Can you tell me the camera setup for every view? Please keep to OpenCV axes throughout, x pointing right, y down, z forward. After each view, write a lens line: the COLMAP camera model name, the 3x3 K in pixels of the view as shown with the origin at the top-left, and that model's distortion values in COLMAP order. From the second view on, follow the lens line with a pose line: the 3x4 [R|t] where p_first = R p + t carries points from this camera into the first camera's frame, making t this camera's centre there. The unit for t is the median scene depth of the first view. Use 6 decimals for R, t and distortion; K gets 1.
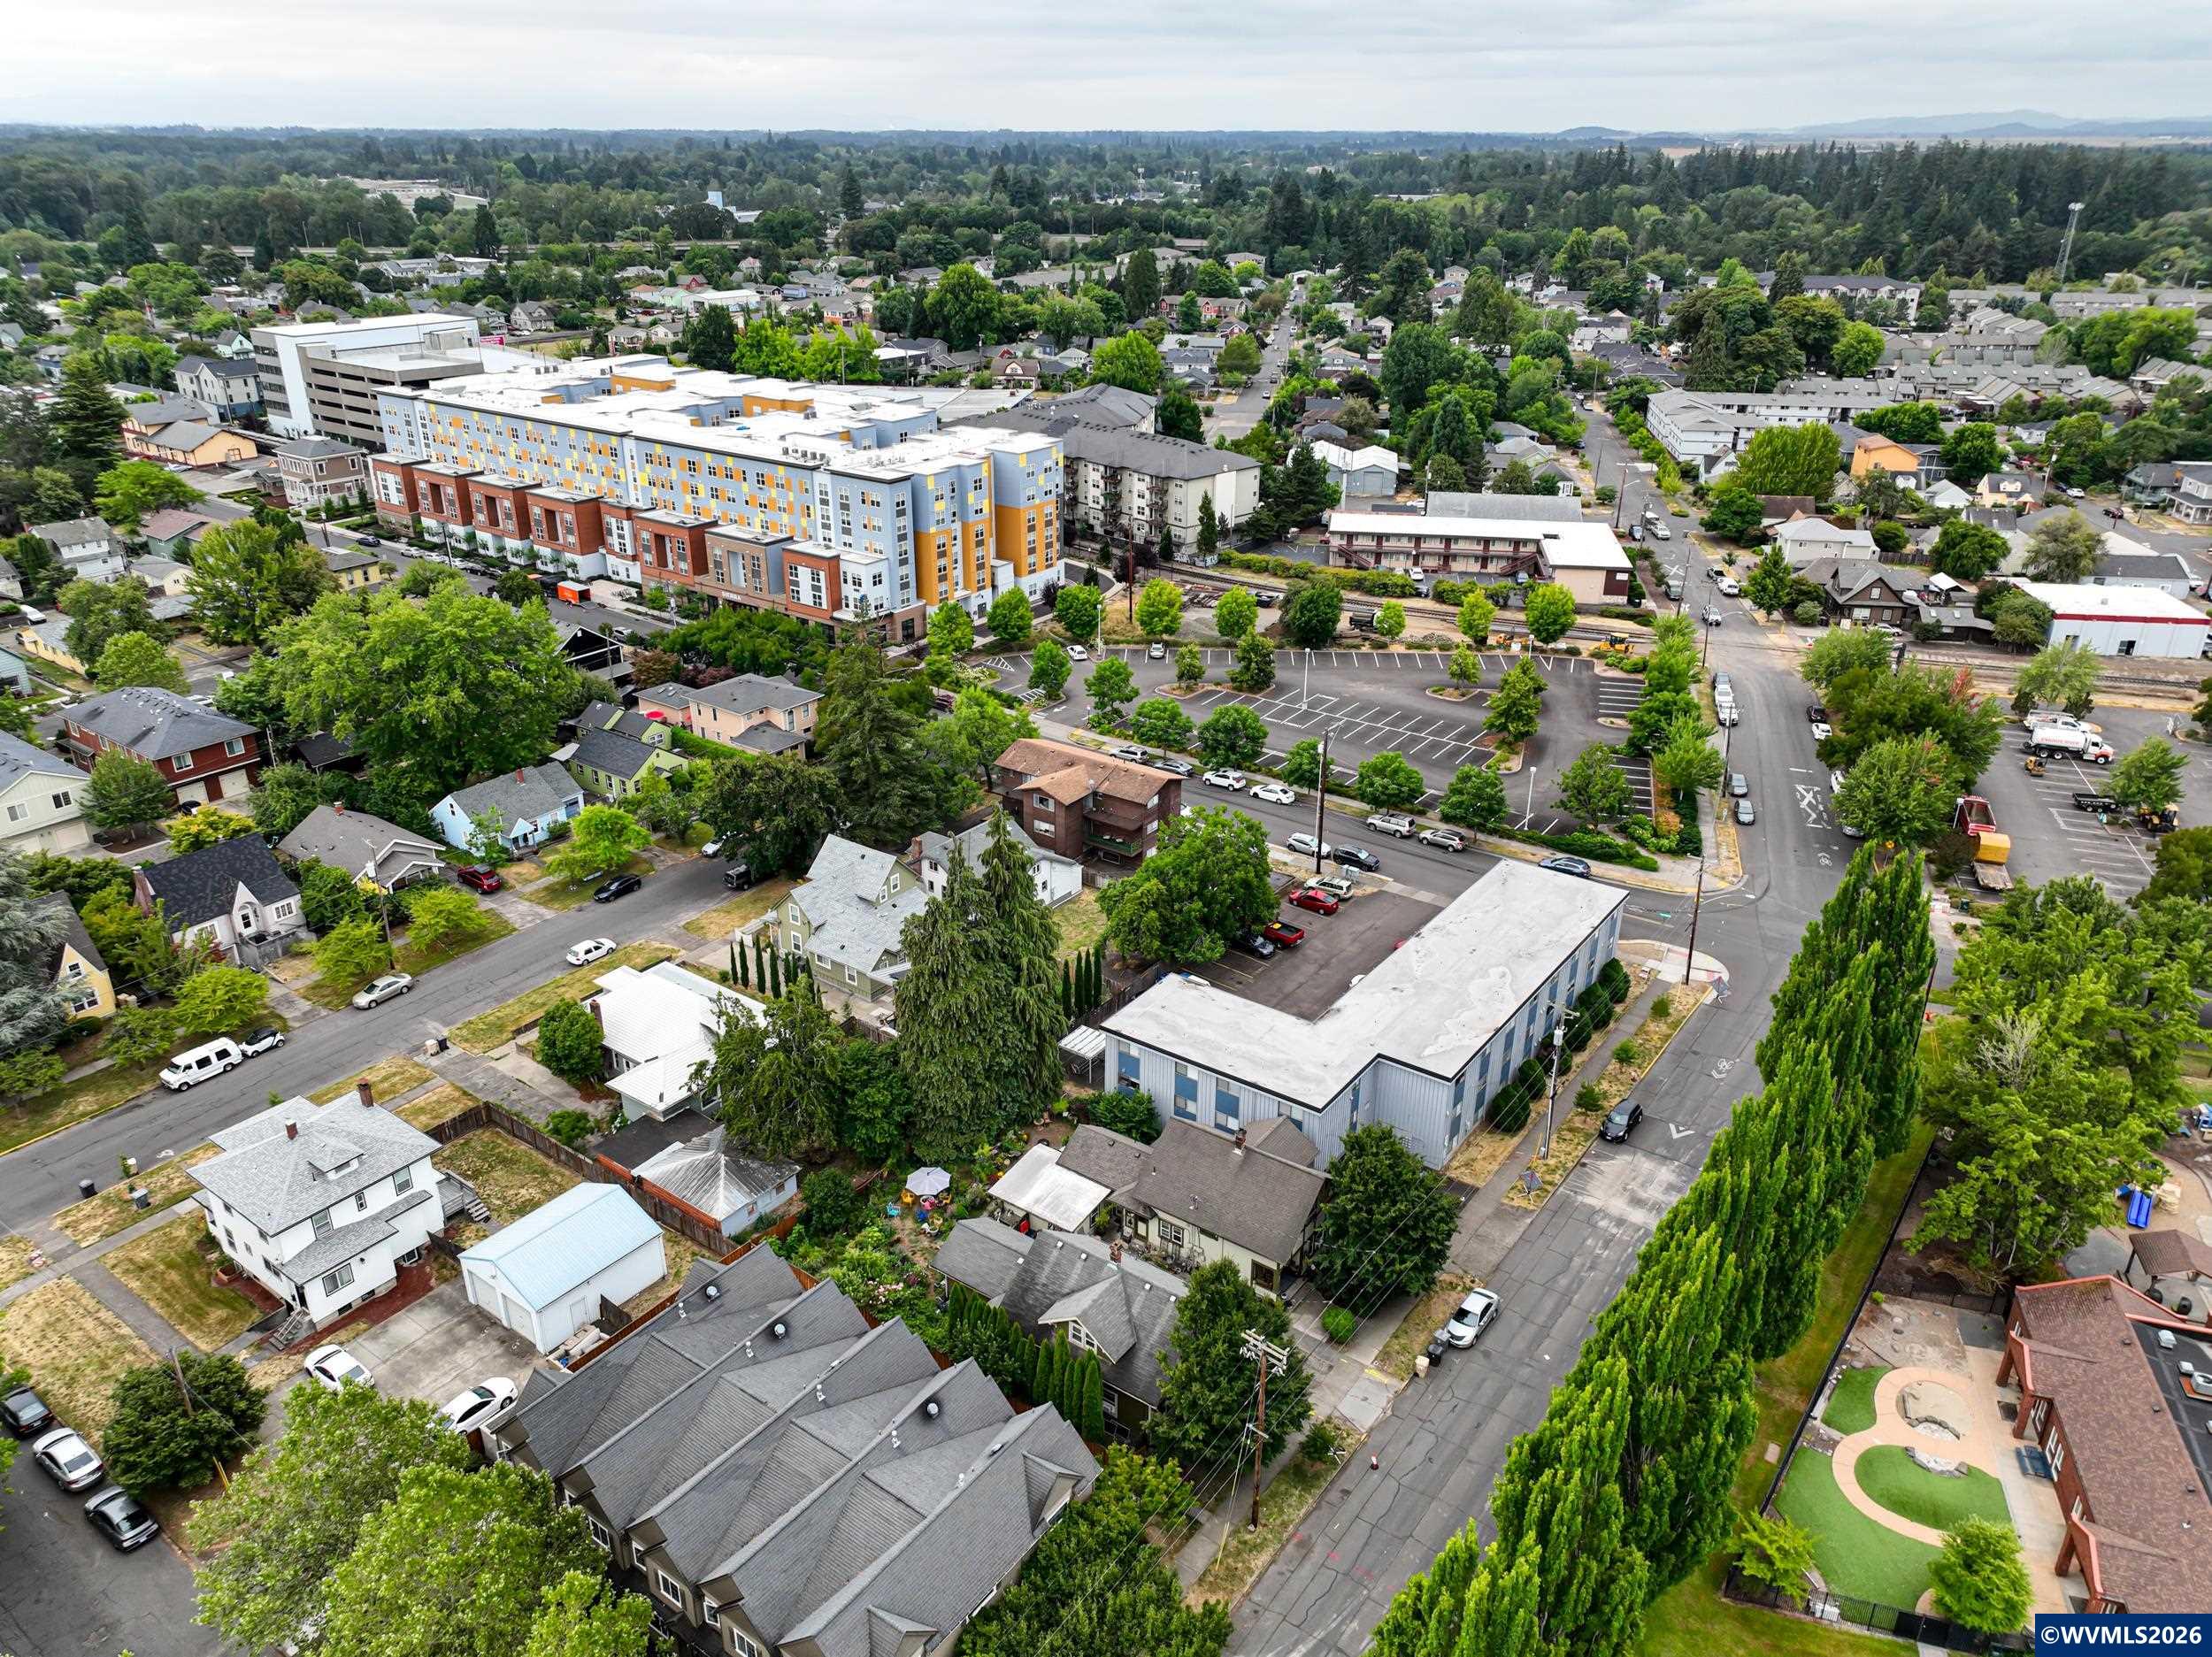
lens RADIAL K [[1554.8, 0, 1106.4], [0, 1554.8, 831.6], [0, 0, 1]] dist [-0.001996, 0.021887]
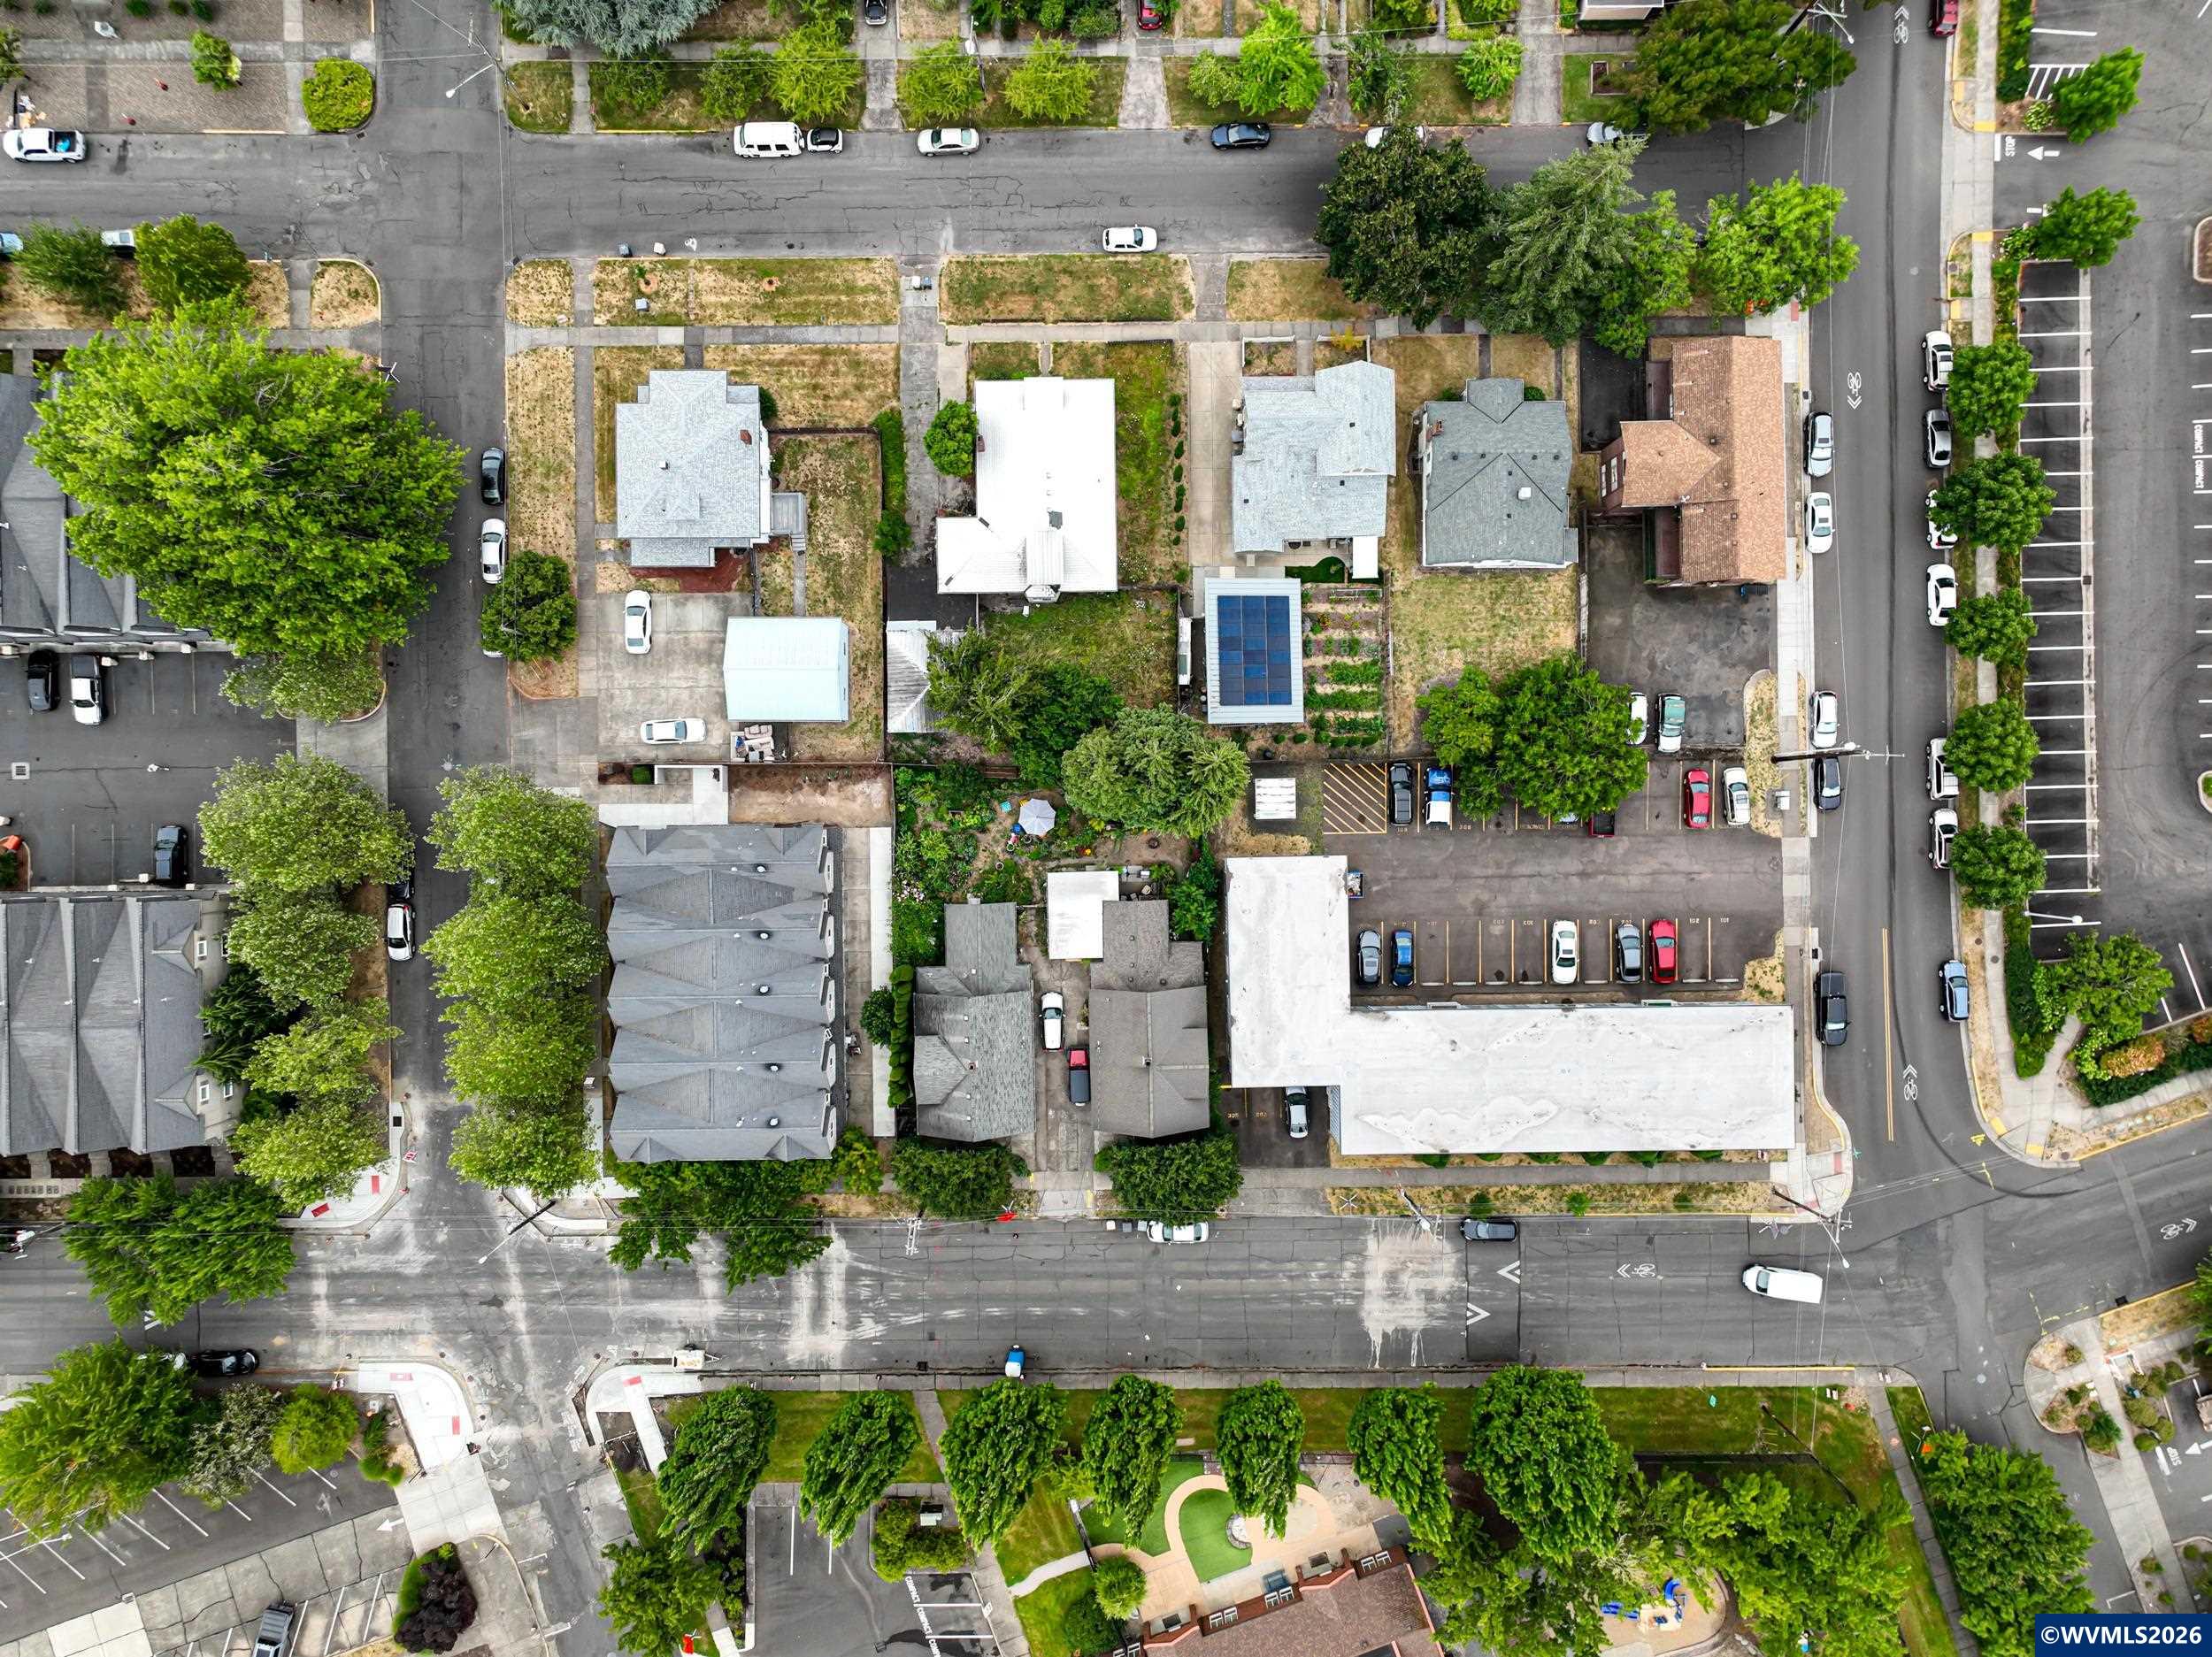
lens RADIAL K [[1554.8, 0, 1105.3], [0, 1554.8, 826.9], [0, 0, 1]] dist [-0.001996, 0.021887]
pose [[0.601250, 0.799010, 0.009028, -0.060996], [-0.330351, 0.238268, 0.913289, -0.623331], [0.727576, -0.552098, 0.407212, 0.378421]]
